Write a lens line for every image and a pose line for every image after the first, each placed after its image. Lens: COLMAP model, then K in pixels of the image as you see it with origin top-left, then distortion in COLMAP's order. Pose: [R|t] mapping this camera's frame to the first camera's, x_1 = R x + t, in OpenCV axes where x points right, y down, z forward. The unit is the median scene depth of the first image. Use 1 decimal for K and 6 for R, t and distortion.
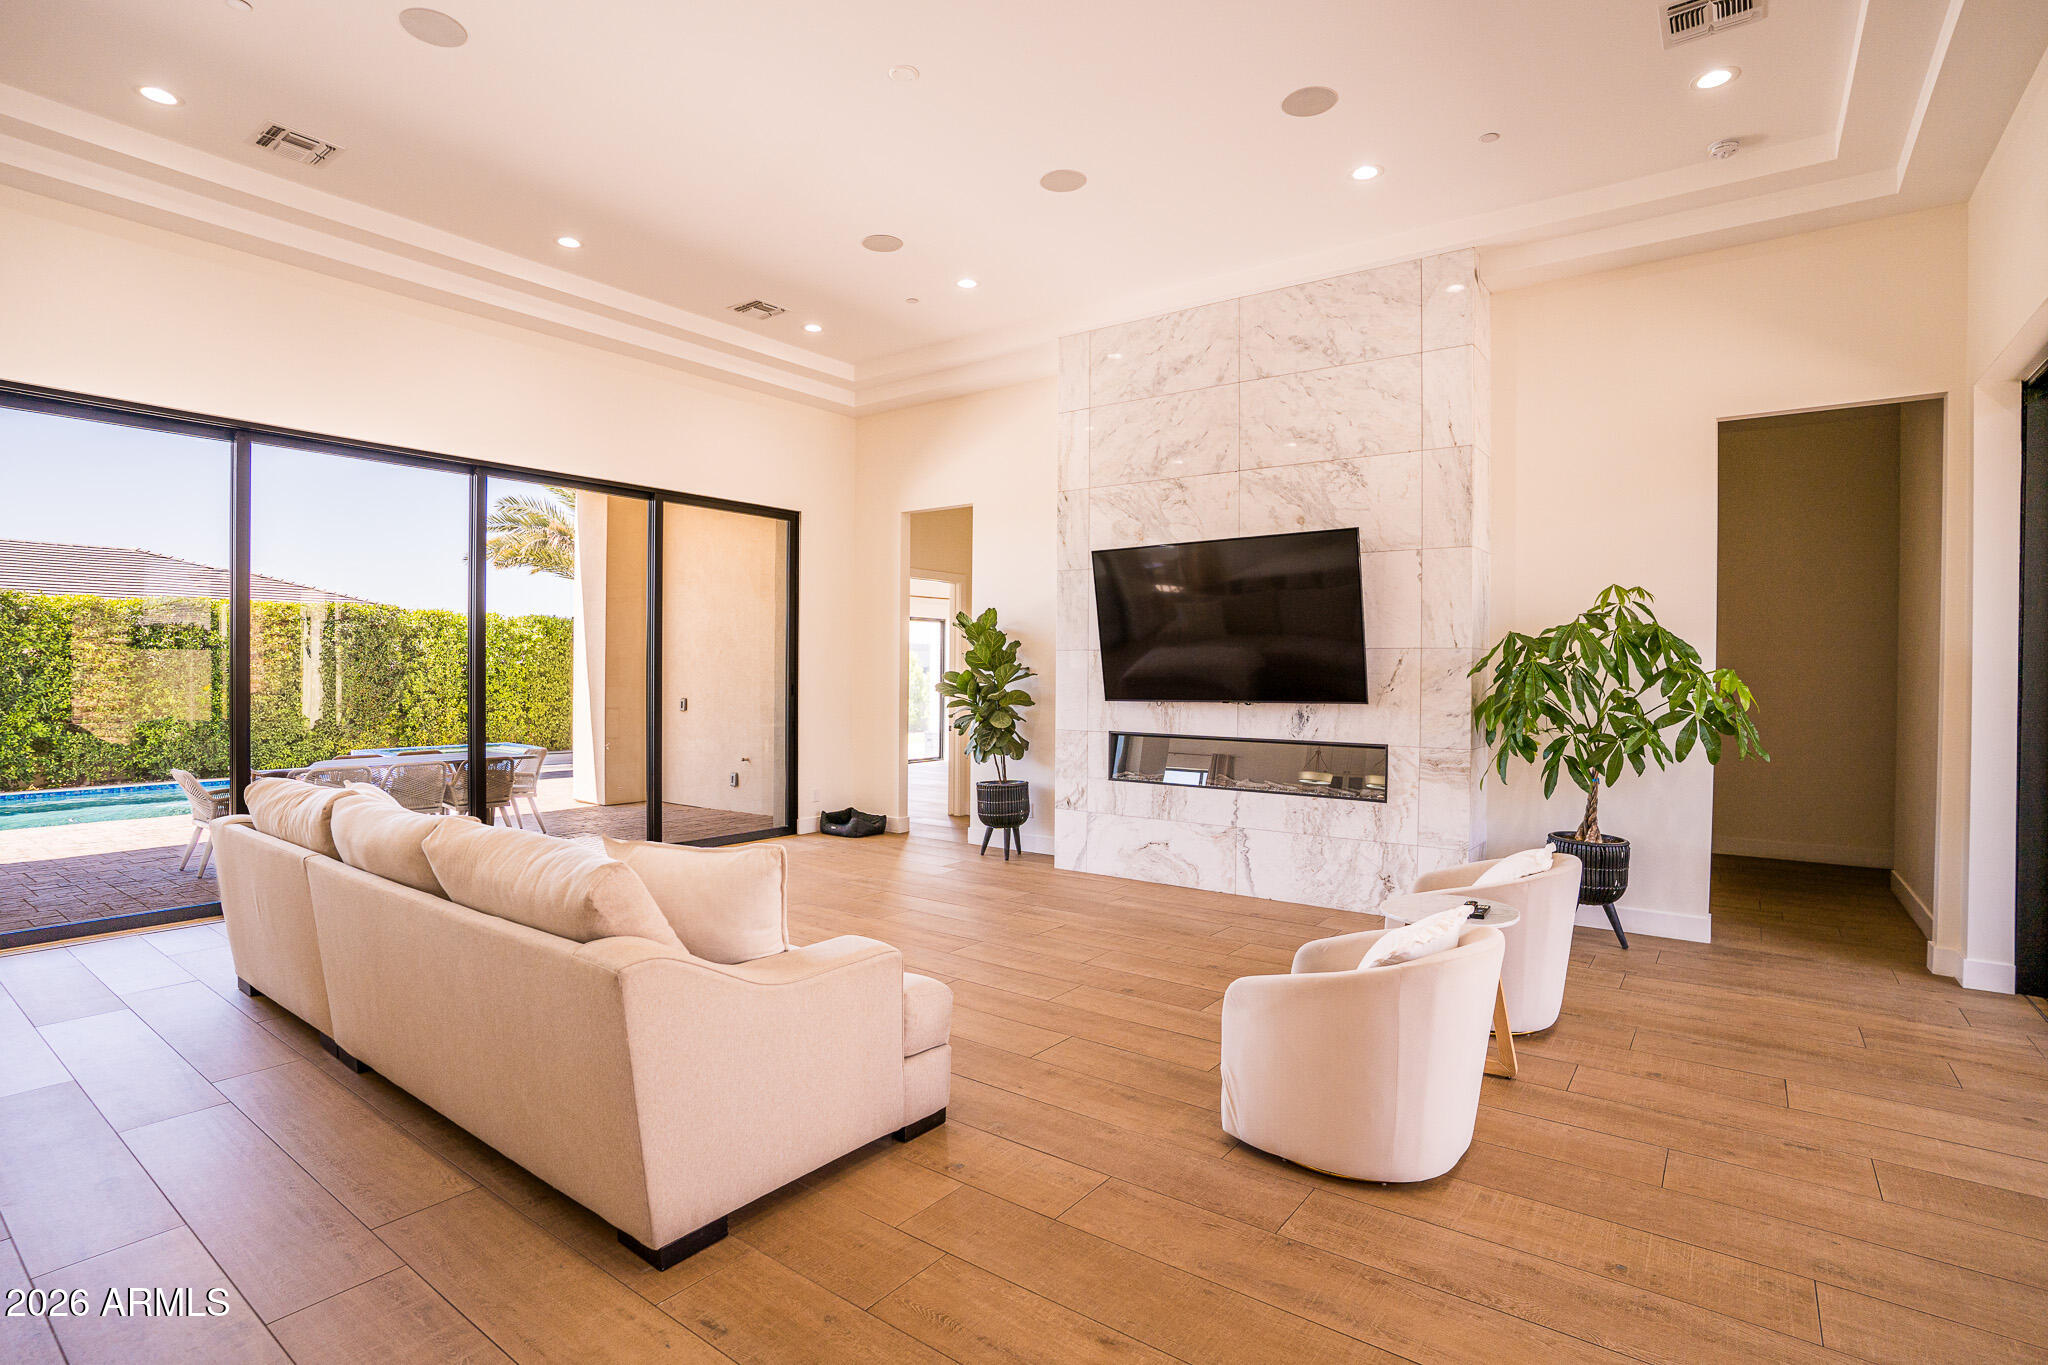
lens RADIAL K [[1005.7, 0, 1018.3], [0, 1005.7, 682.7], [0, 0, 1]] dist [-0.082068, 0.038214]
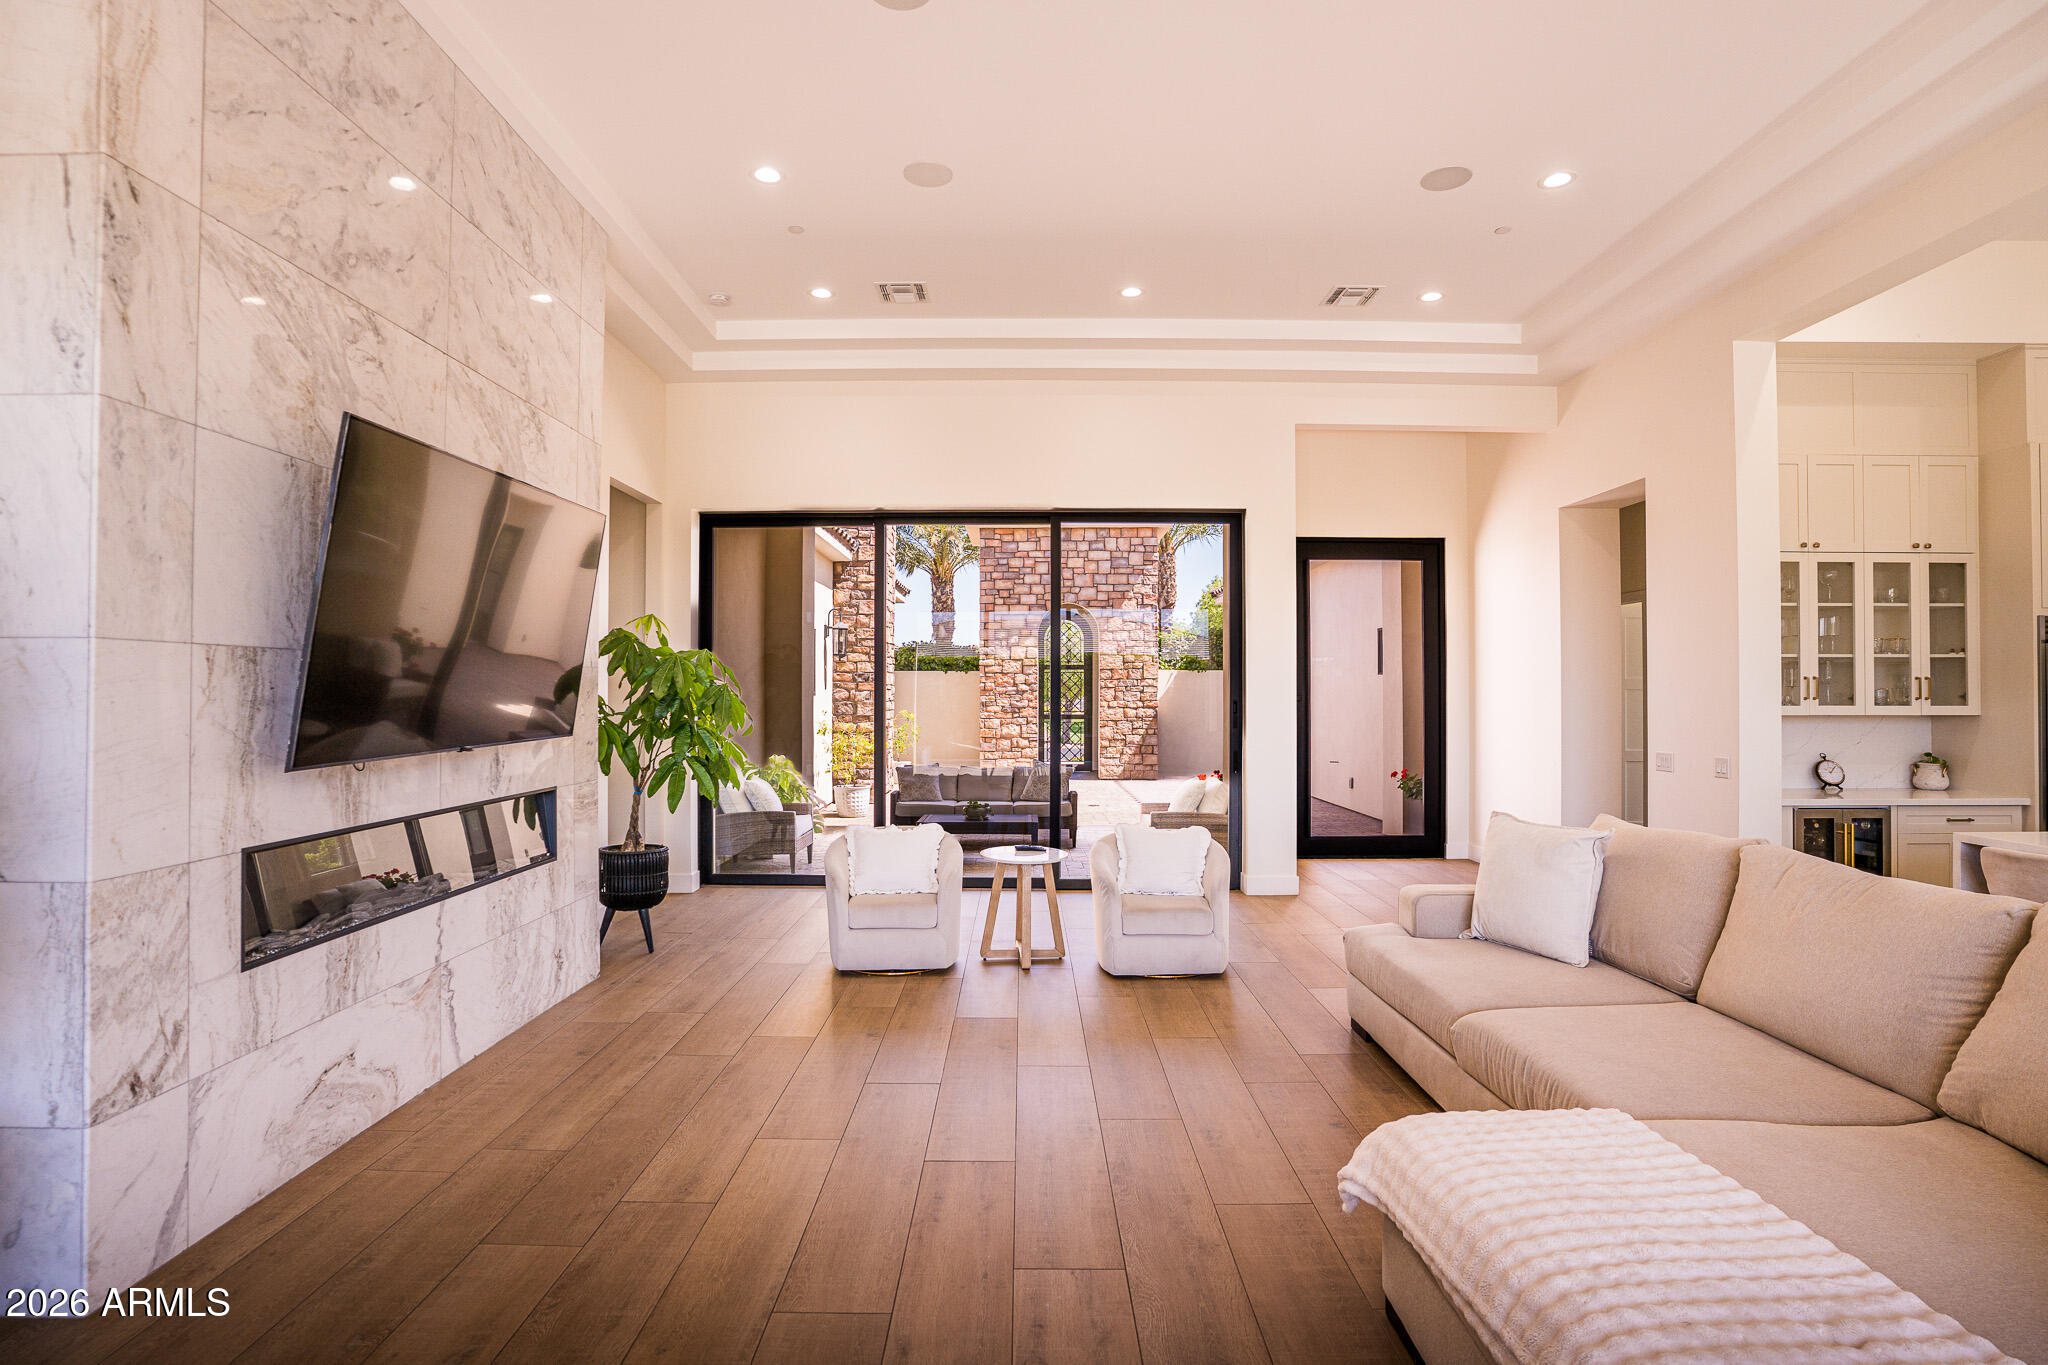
lens RADIAL K [[1005.7, 0, 1018.3], [0, 1005.7, 682.7], [0, 0, 1]] dist [-0.082068, 0.038214]
pose [[-0.593623, -0.001372, 0.804742, -0.428663], [0.003238, 0.999986, 0.004094, -0.019888], [-0.804737, 0.005036, -0.593611, 1.042333]]
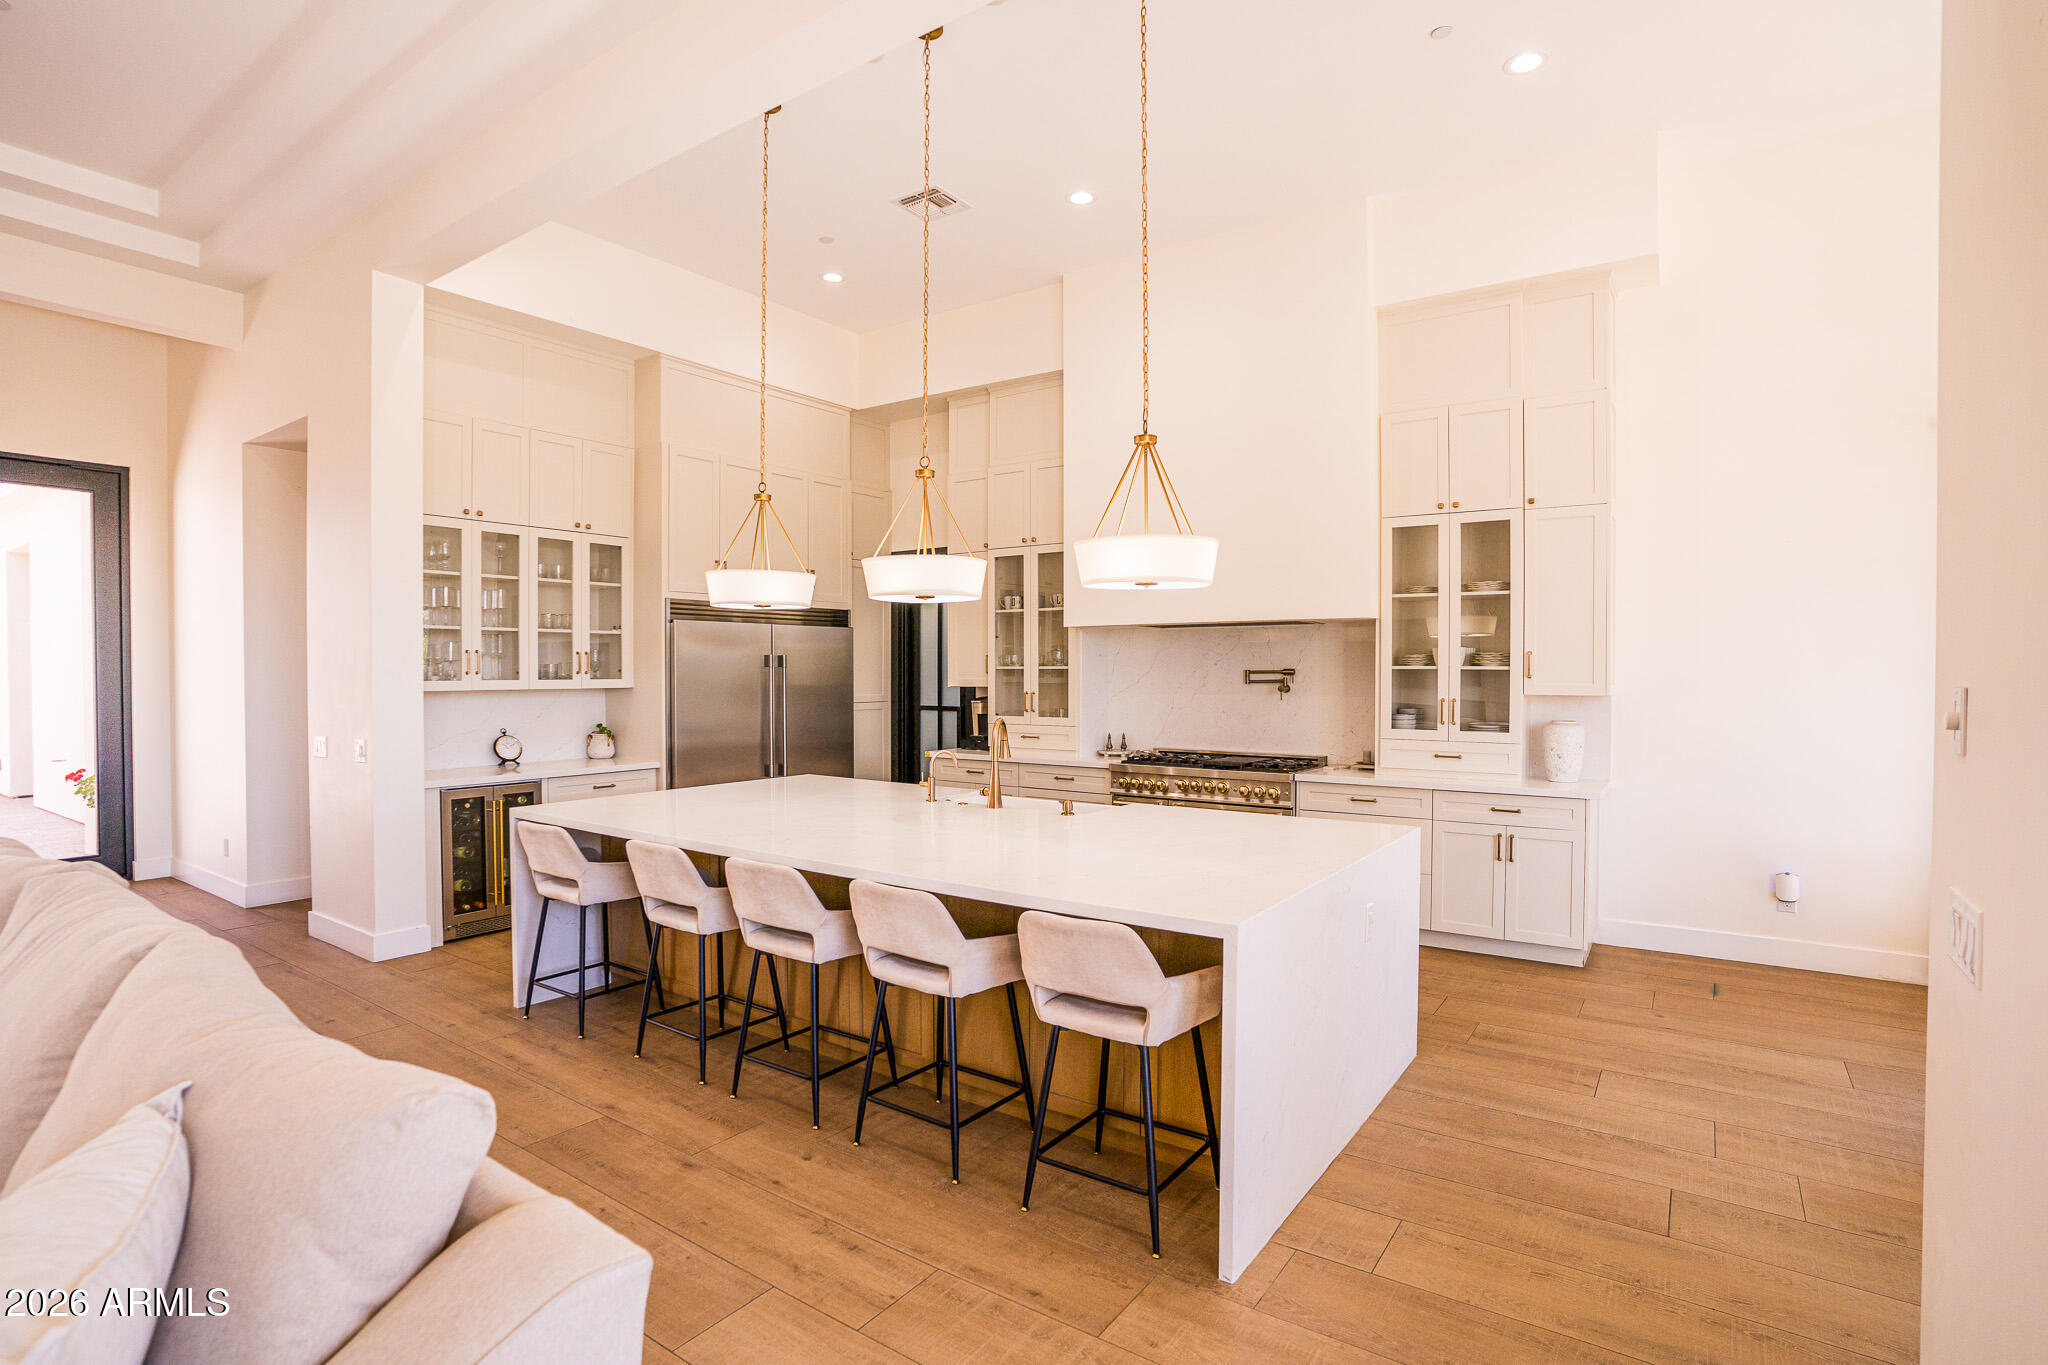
lens RADIAL K [[1005.7, 0, 1018.3], [0, 1005.7, 682.7], [0, 0, 1]] dist [-0.082068, 0.038214]
pose [[-0.999603, -0.009231, -0.026620, -0.595093], [-0.009906, 0.999630, 0.025343, -0.017588], [0.026376, 0.025597, -0.999324, 0.818138]]
